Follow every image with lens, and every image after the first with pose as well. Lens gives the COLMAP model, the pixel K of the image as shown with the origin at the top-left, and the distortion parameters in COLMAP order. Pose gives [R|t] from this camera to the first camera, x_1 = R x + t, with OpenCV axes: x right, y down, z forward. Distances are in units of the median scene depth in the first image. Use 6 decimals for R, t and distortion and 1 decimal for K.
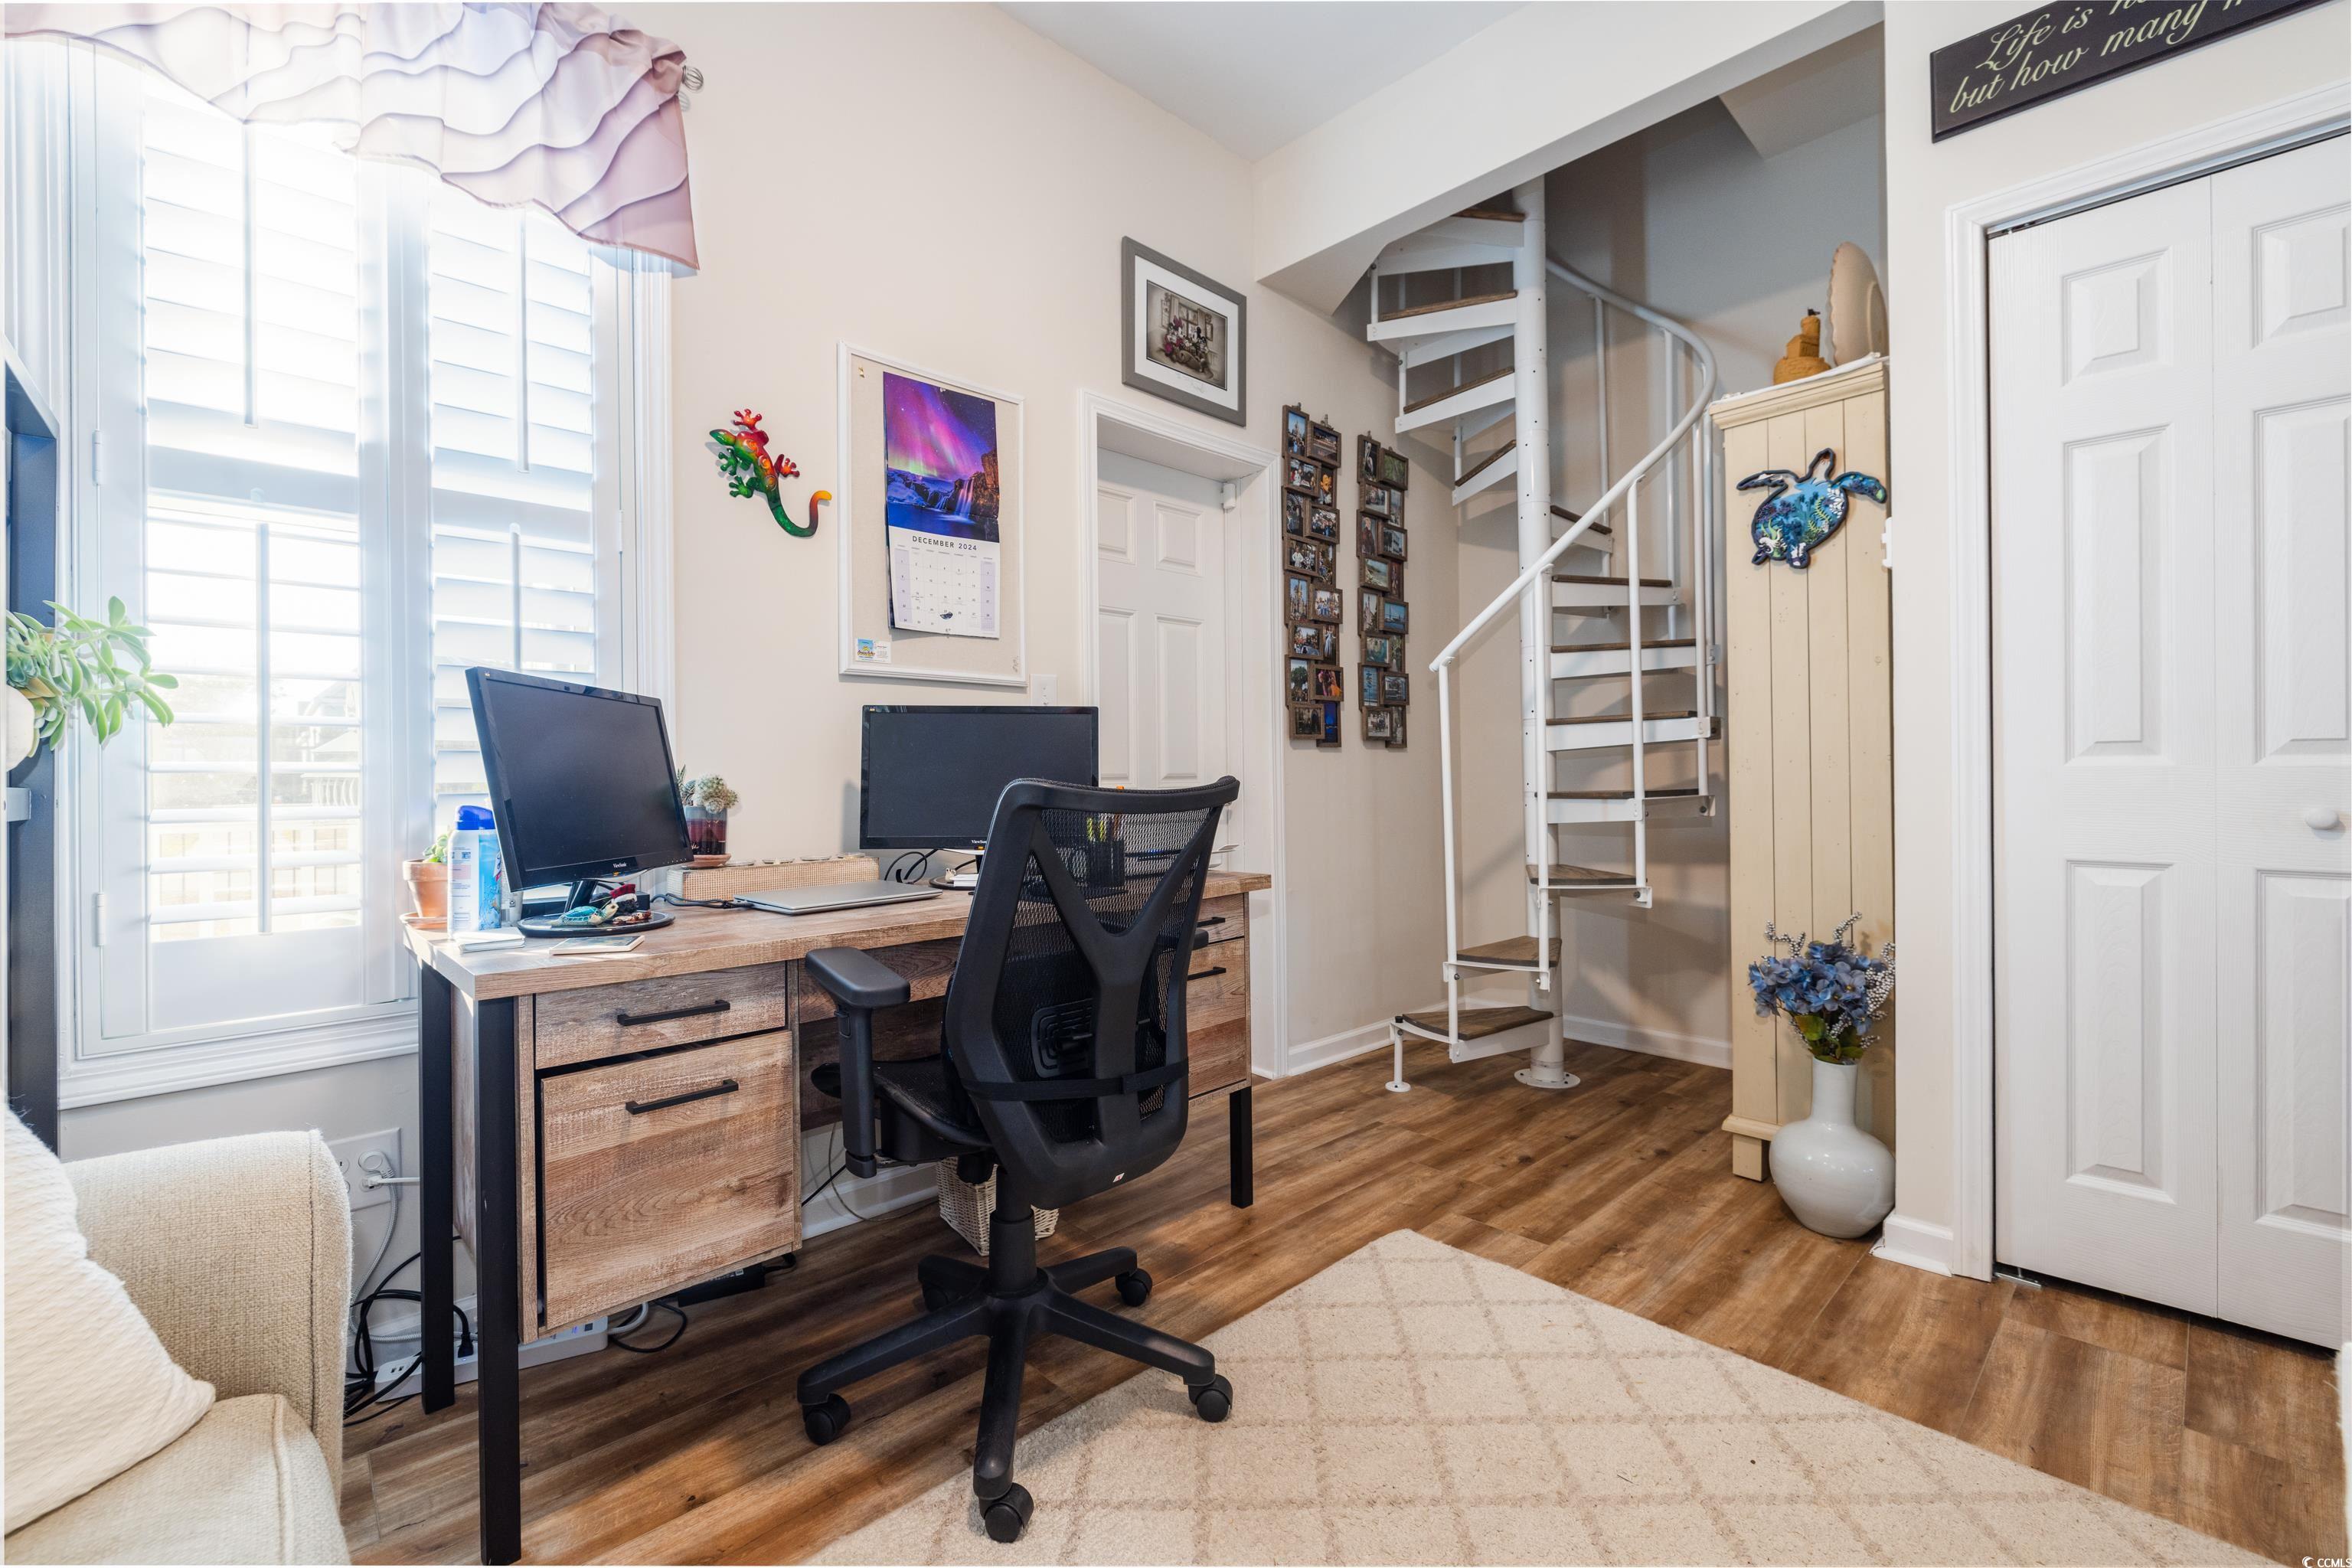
lens RADIAL K [[992.1, 0, 1165.3], [0, 992.1, 768.0], [0, 0, 1]] dist [0.000535, -0.000574]
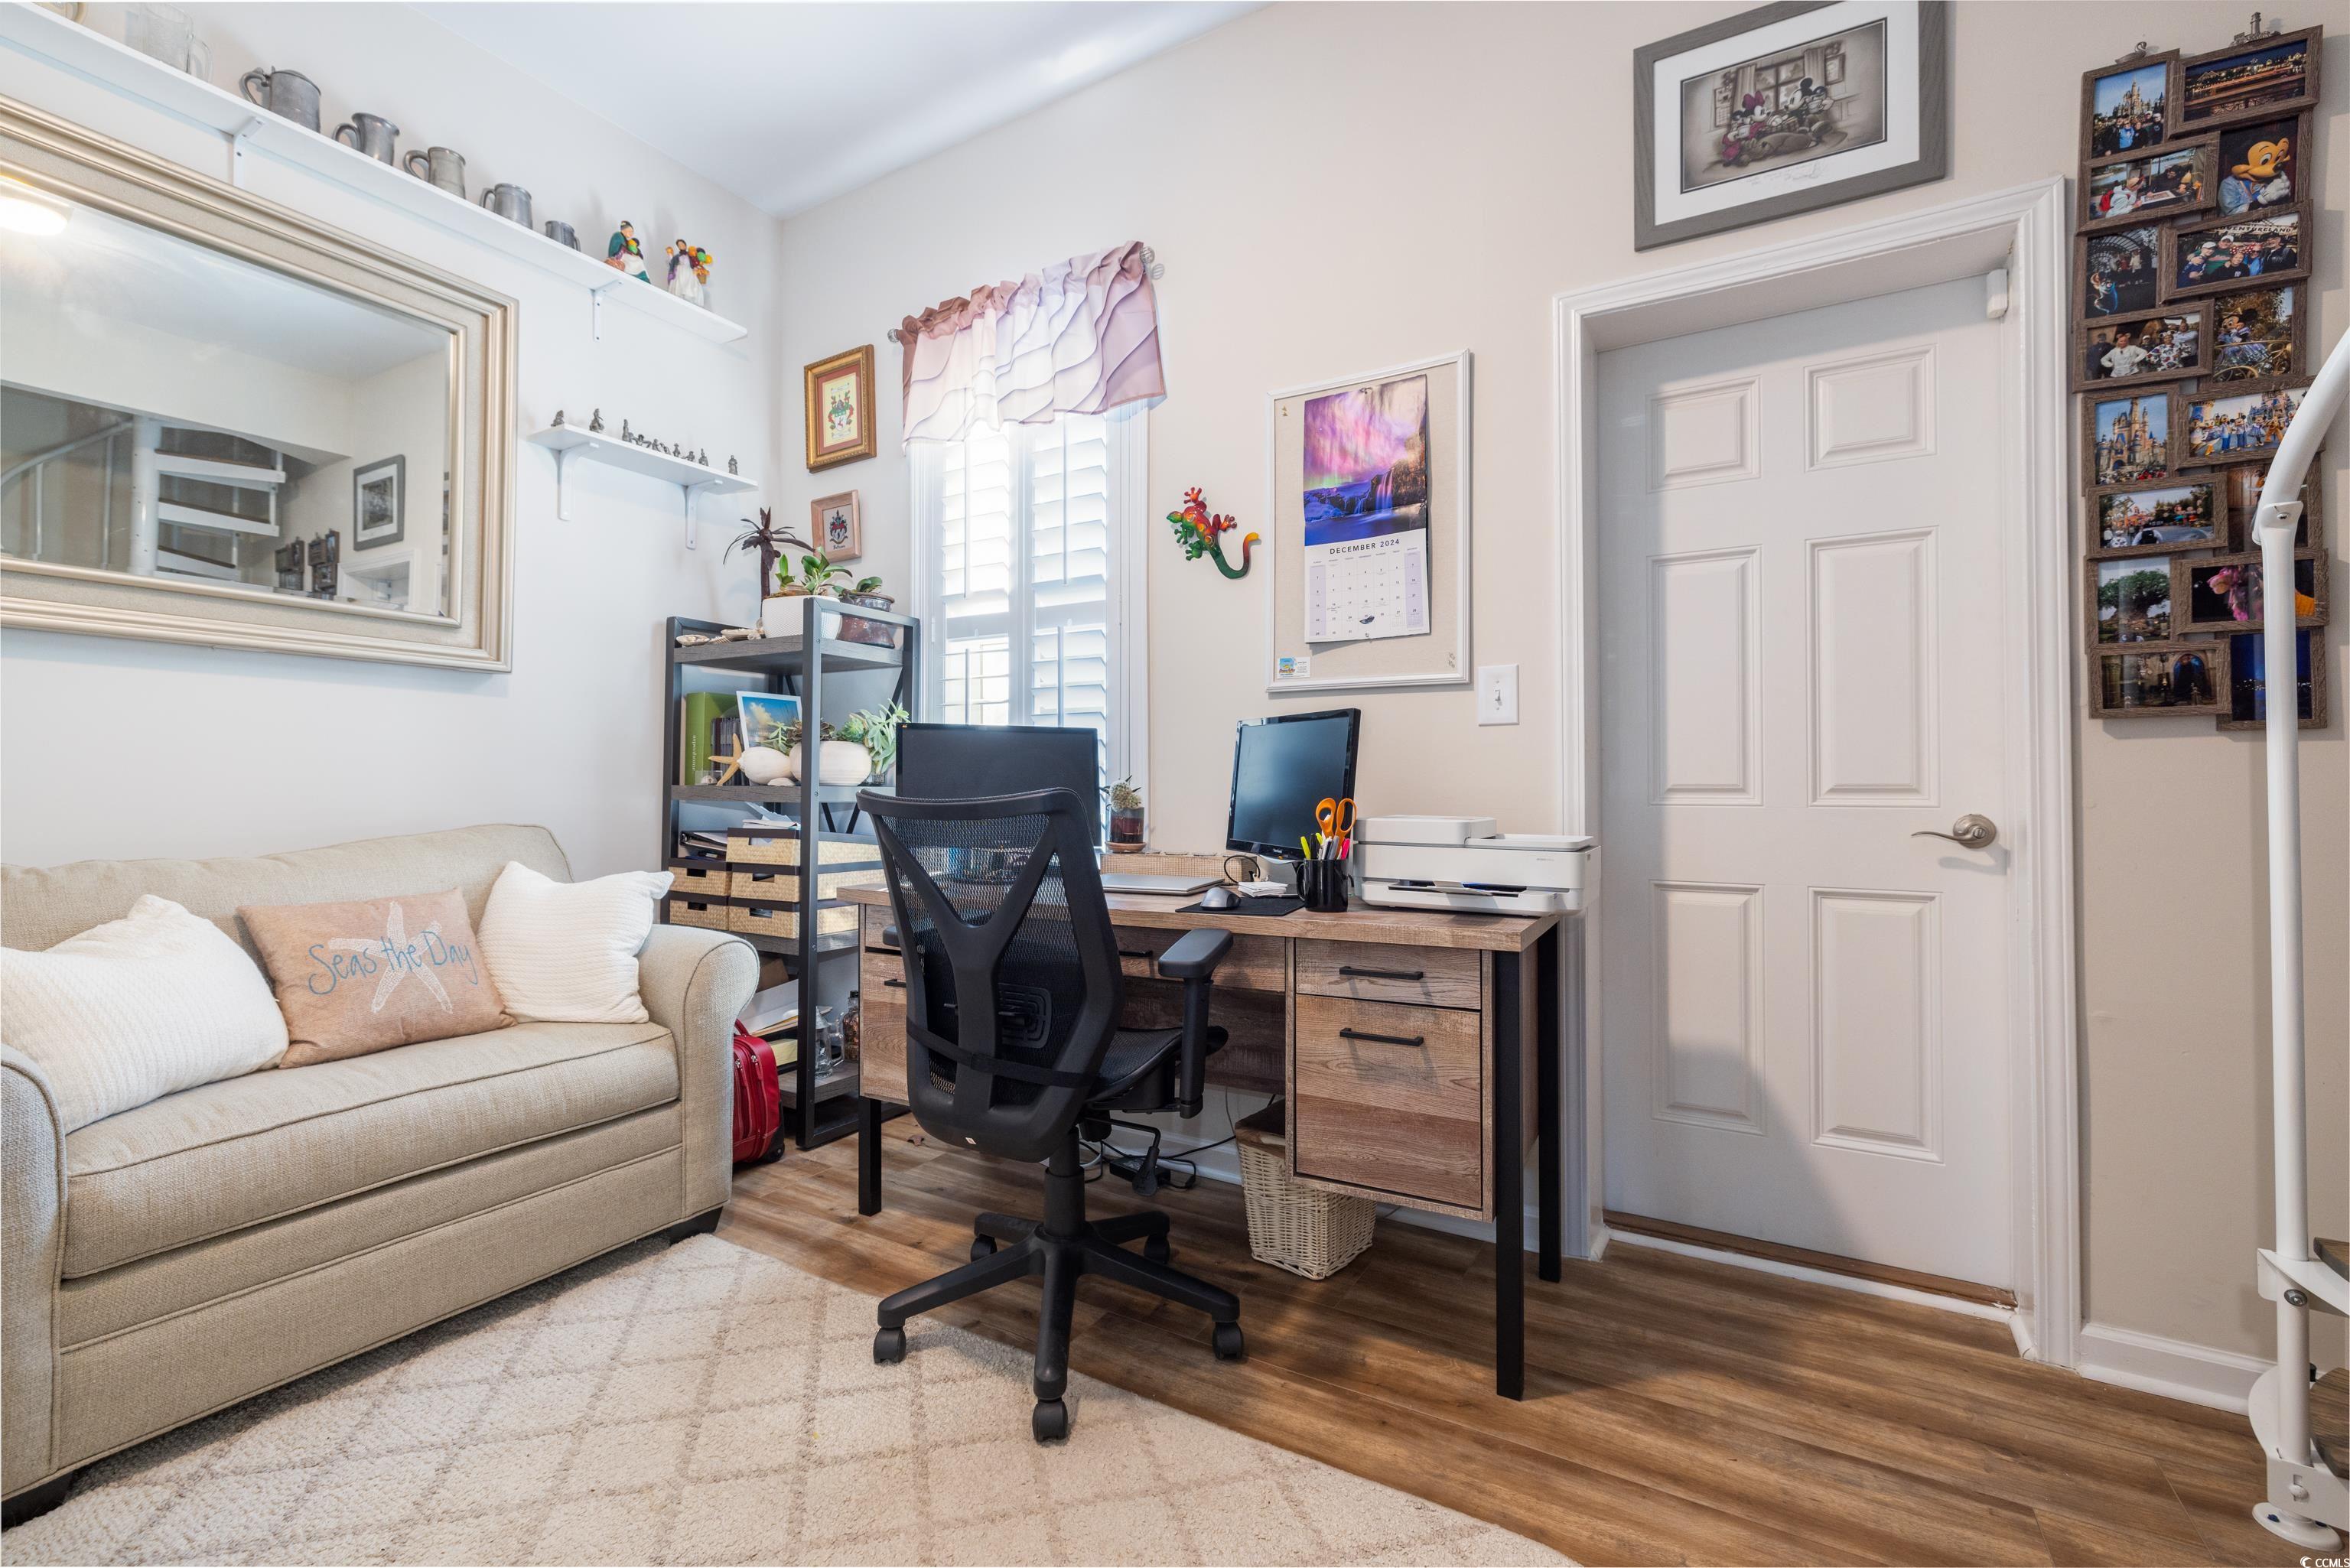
lens RADIAL K [[991.1, 0, 1162.3], [0, 991.1, 781.4], [0, 0, 1]] dist [0.000535, -0.000574]
pose [[0.278695, -0.000936, -0.960379, 0.653018], [-0.001644, 0.999998, -0.001452, 0.005713], [0.960378, 0.001983, 0.278693, 0.536939]]
